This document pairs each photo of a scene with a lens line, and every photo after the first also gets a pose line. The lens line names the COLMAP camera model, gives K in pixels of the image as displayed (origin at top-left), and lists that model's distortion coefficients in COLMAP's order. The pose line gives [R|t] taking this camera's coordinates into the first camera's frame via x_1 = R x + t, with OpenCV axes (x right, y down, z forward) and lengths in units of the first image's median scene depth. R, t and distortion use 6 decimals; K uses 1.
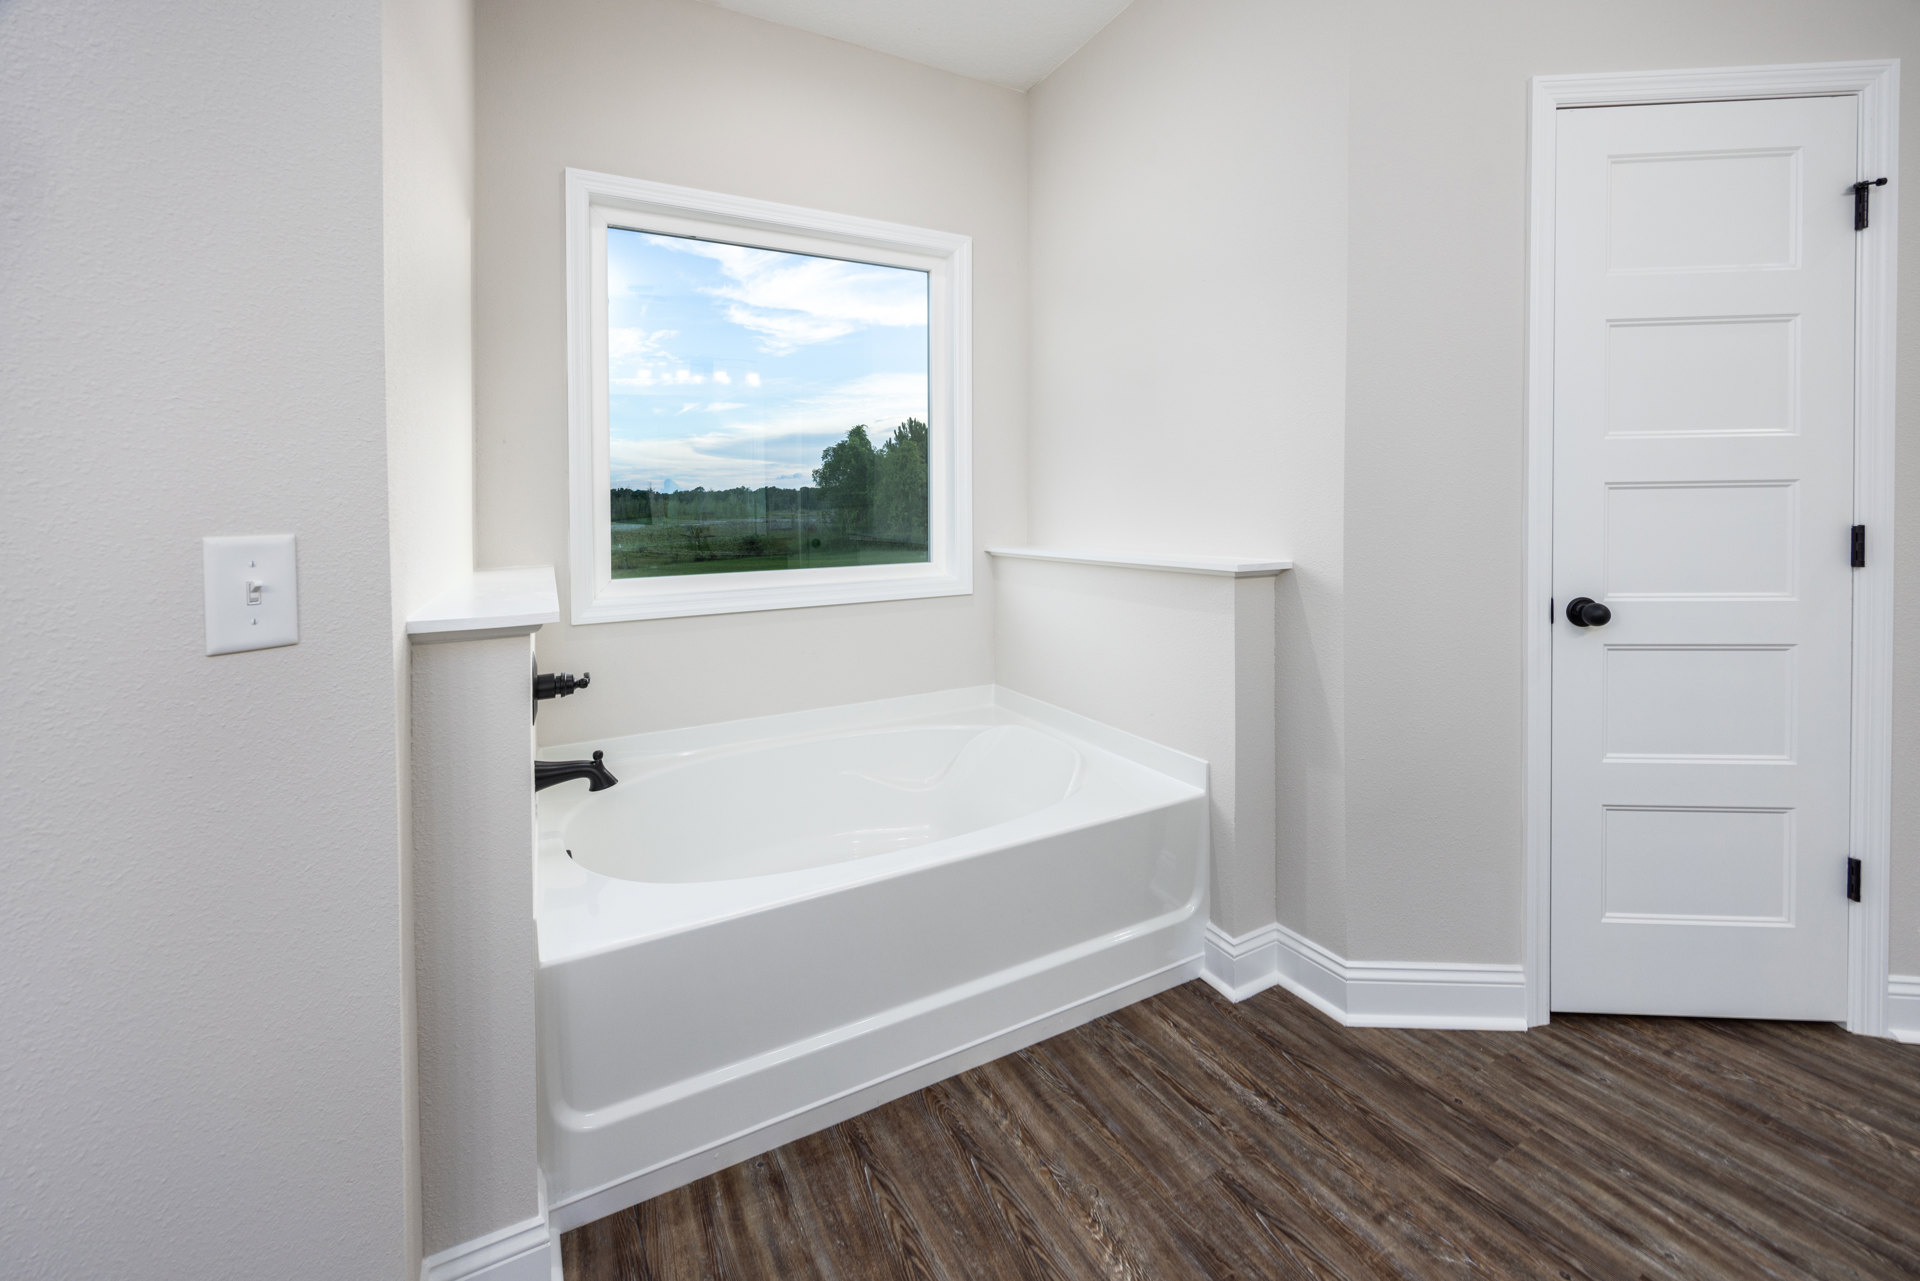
lens RADIAL K [[757.1, 0, 958.9], [0, 757.1, 531.8], [0, 0, 1]] dist [-0.000447, -0.000298]
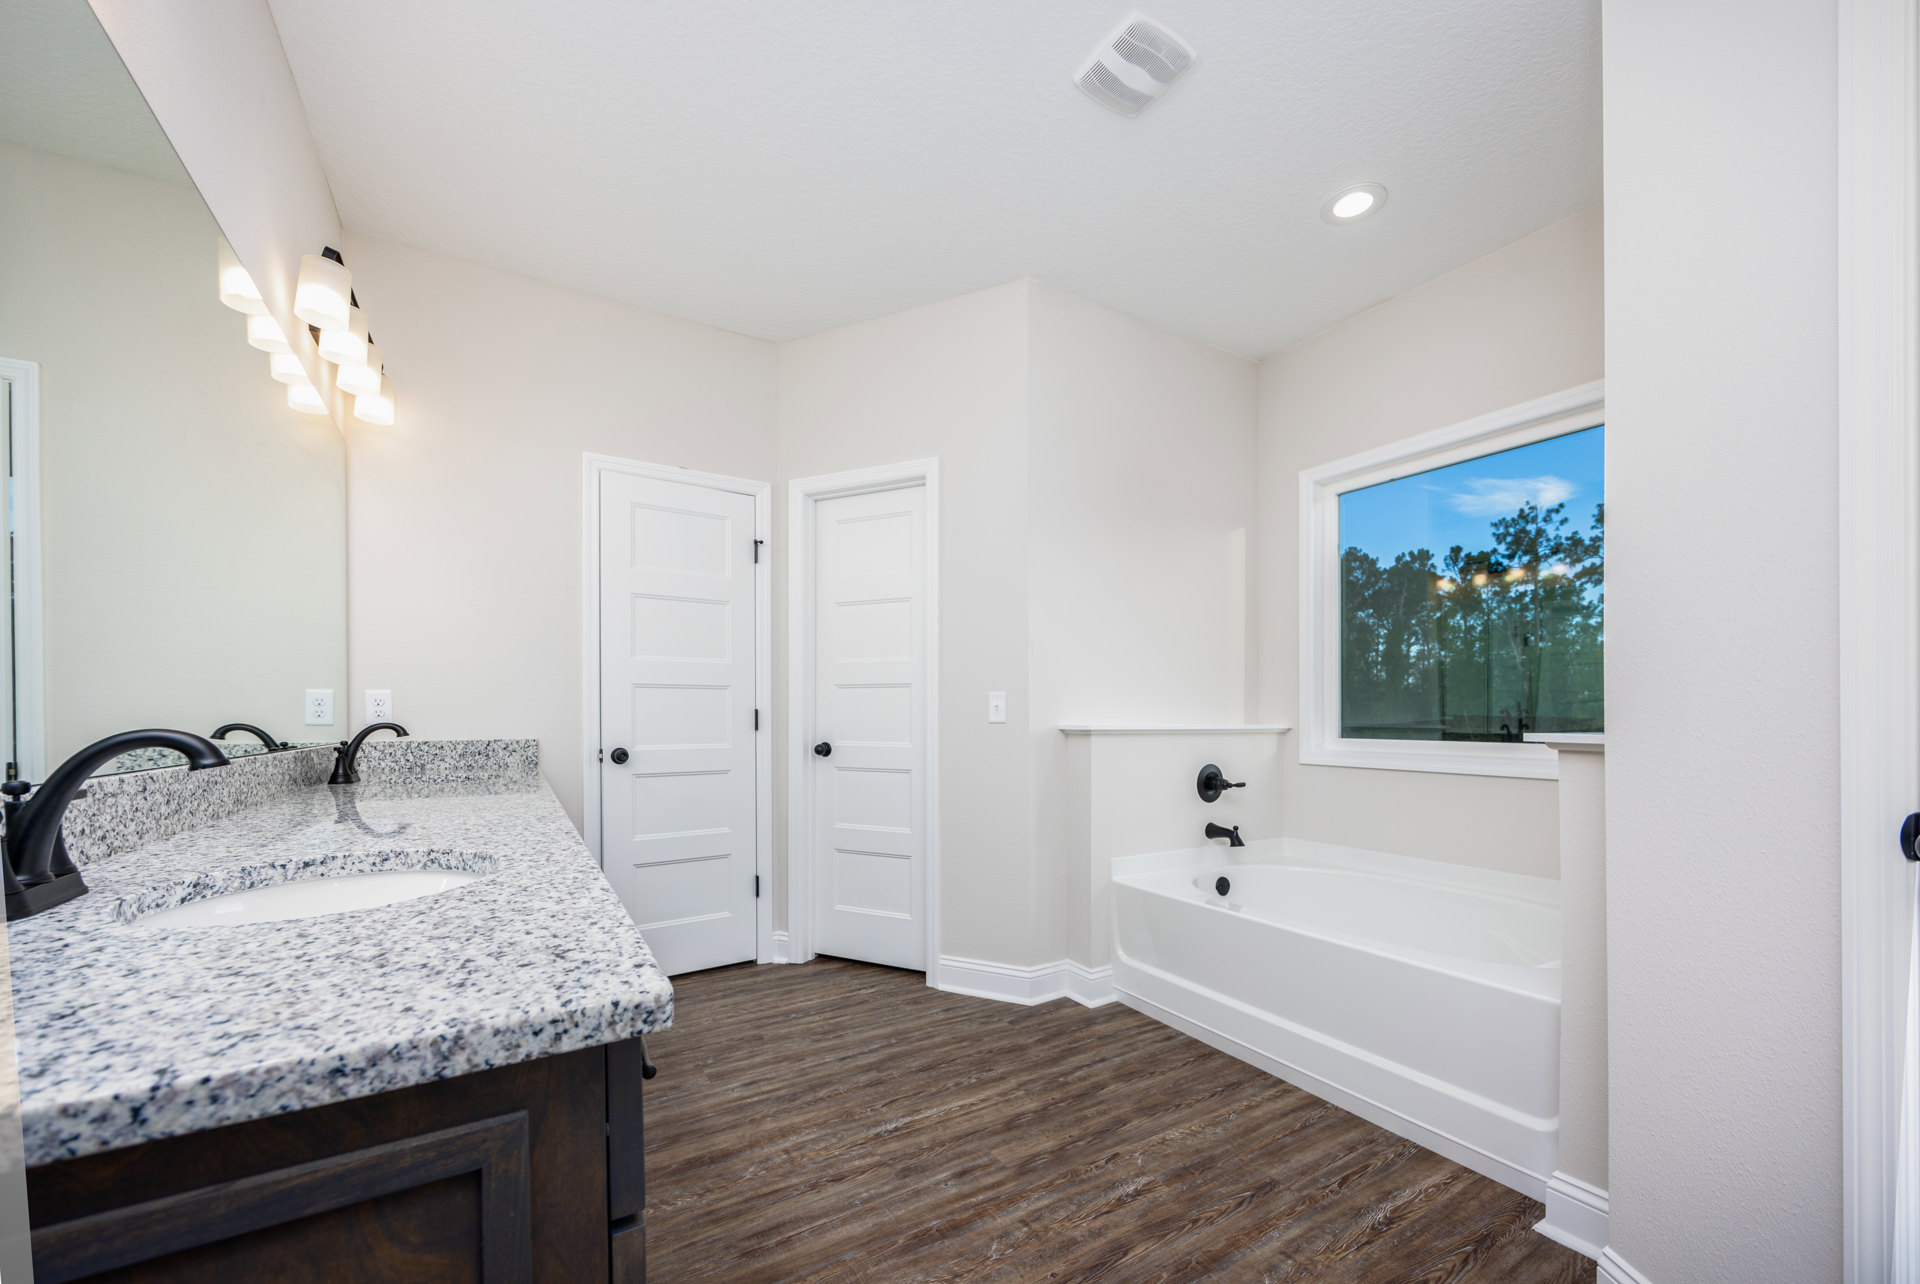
lens RADIAL K [[732.0, 0, 966.1], [0, 732.0, 662.9], [0, 0, 1]] dist [0.000157, 0.000031]
pose [[0.053960, -0.059675, -0.996758, 1.296178], [-0.015508, 0.998042, -0.060592, 0.029618], [0.998423, 0.018728, 0.052929, 0.301366]]
